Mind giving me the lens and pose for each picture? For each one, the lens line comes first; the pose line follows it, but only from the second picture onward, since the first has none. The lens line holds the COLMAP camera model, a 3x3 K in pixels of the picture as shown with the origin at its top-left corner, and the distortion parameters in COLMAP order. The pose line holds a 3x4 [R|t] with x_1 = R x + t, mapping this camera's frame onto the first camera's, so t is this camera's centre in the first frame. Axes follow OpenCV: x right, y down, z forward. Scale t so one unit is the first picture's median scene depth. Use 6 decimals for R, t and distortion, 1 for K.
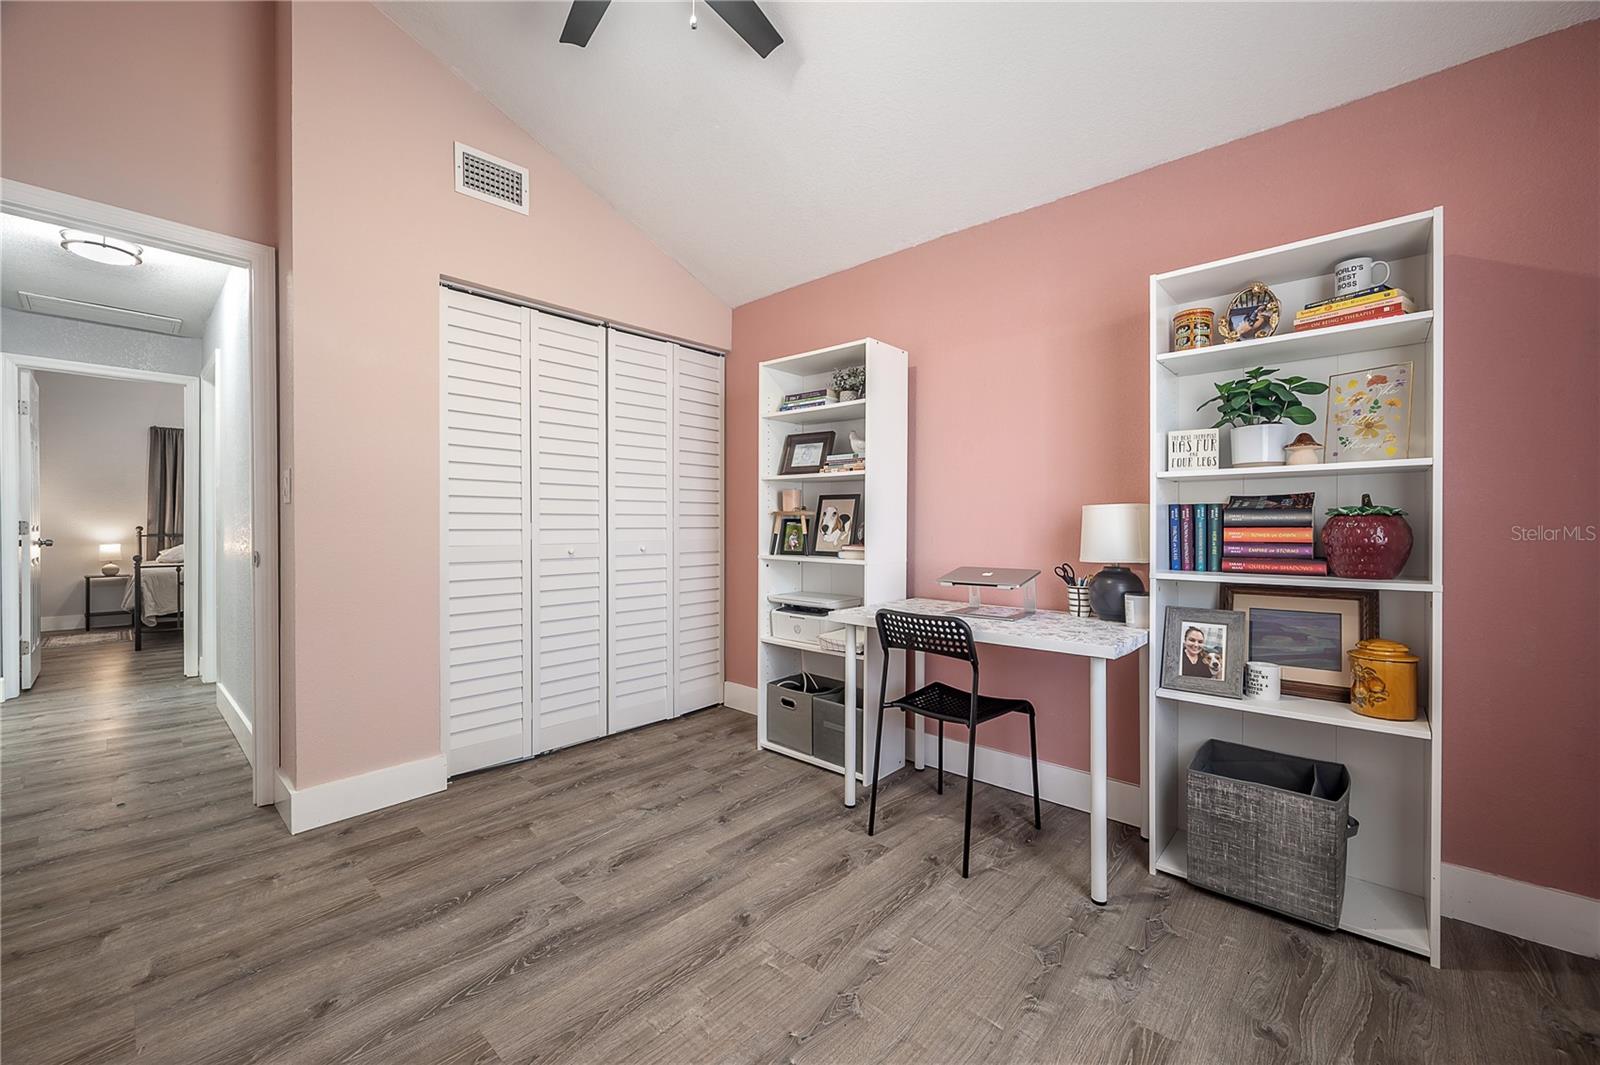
lens RADIAL K [[631.0, 0, 803.6], [0, 631.0, 537.1], [0, 0, 1]] dist [0.000654, -0.000191]
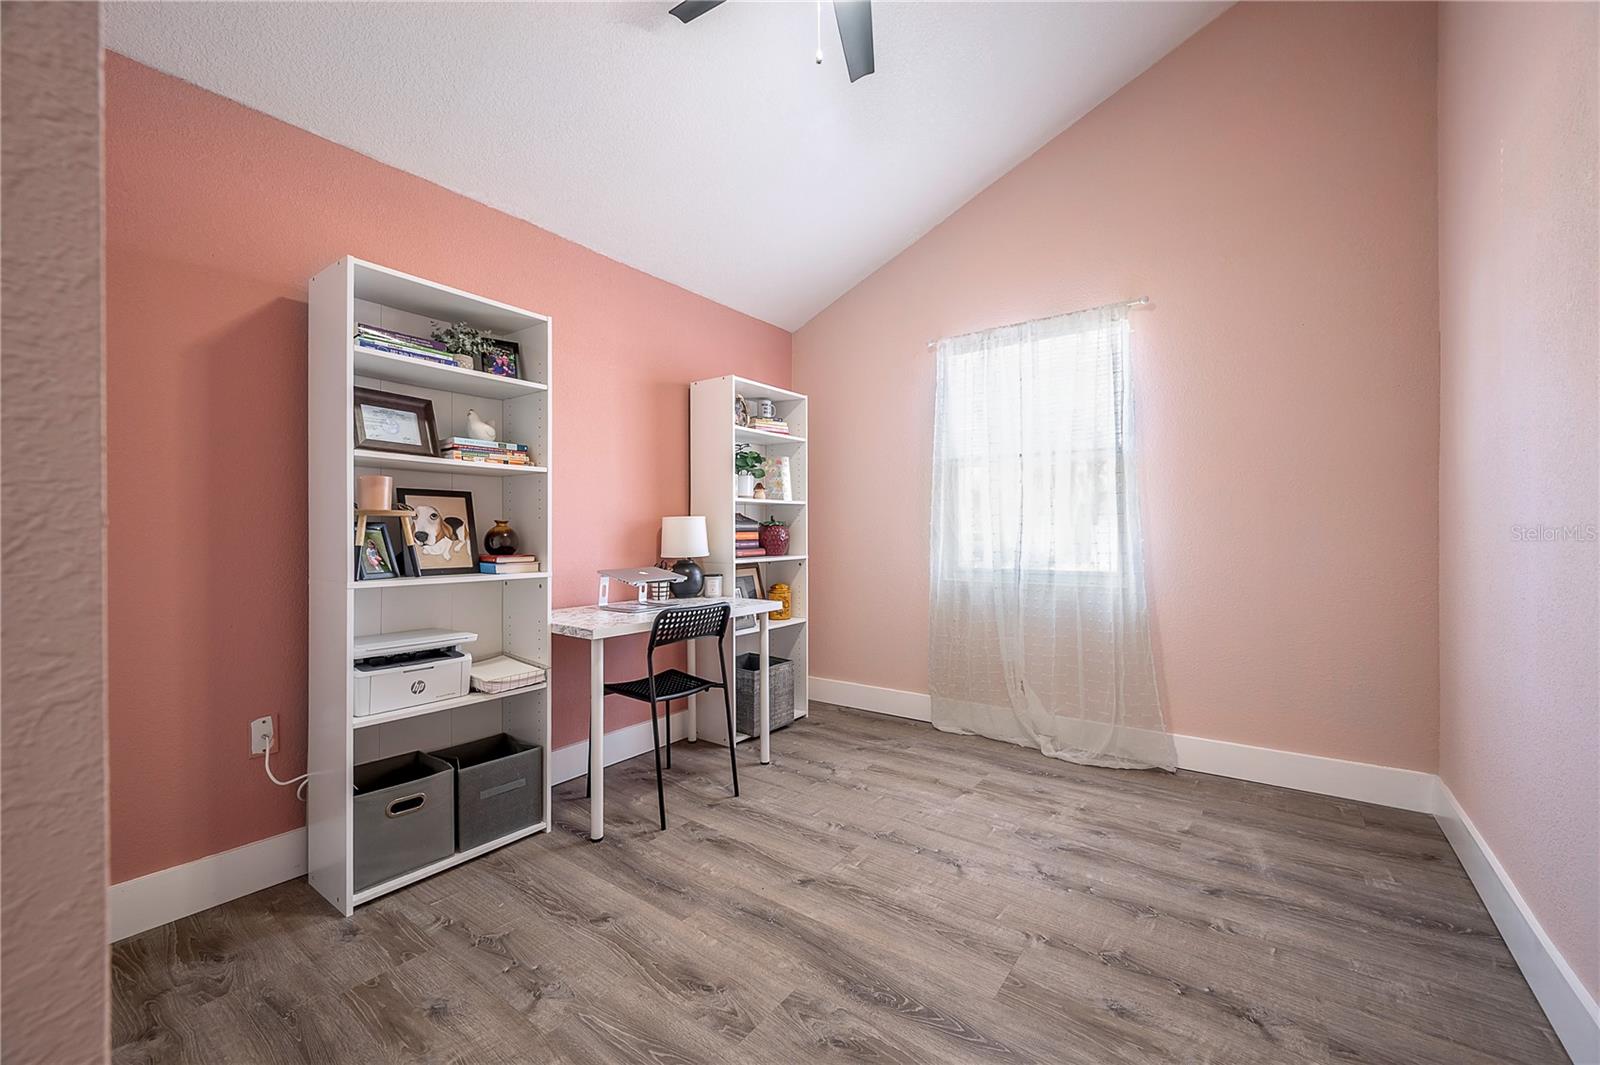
lens RADIAL K [[631.0, 0, 803.6], [0, 631.0, 537.1], [0, 0, 1]] dist [0.000654, -0.000191]
pose [[-0.092478, -0.008960, 0.995674, -1.041390], [0.026994, 0.999569, 0.011502, -0.014226], [-0.995349, 0.027941, -0.092197, 0.944353]]
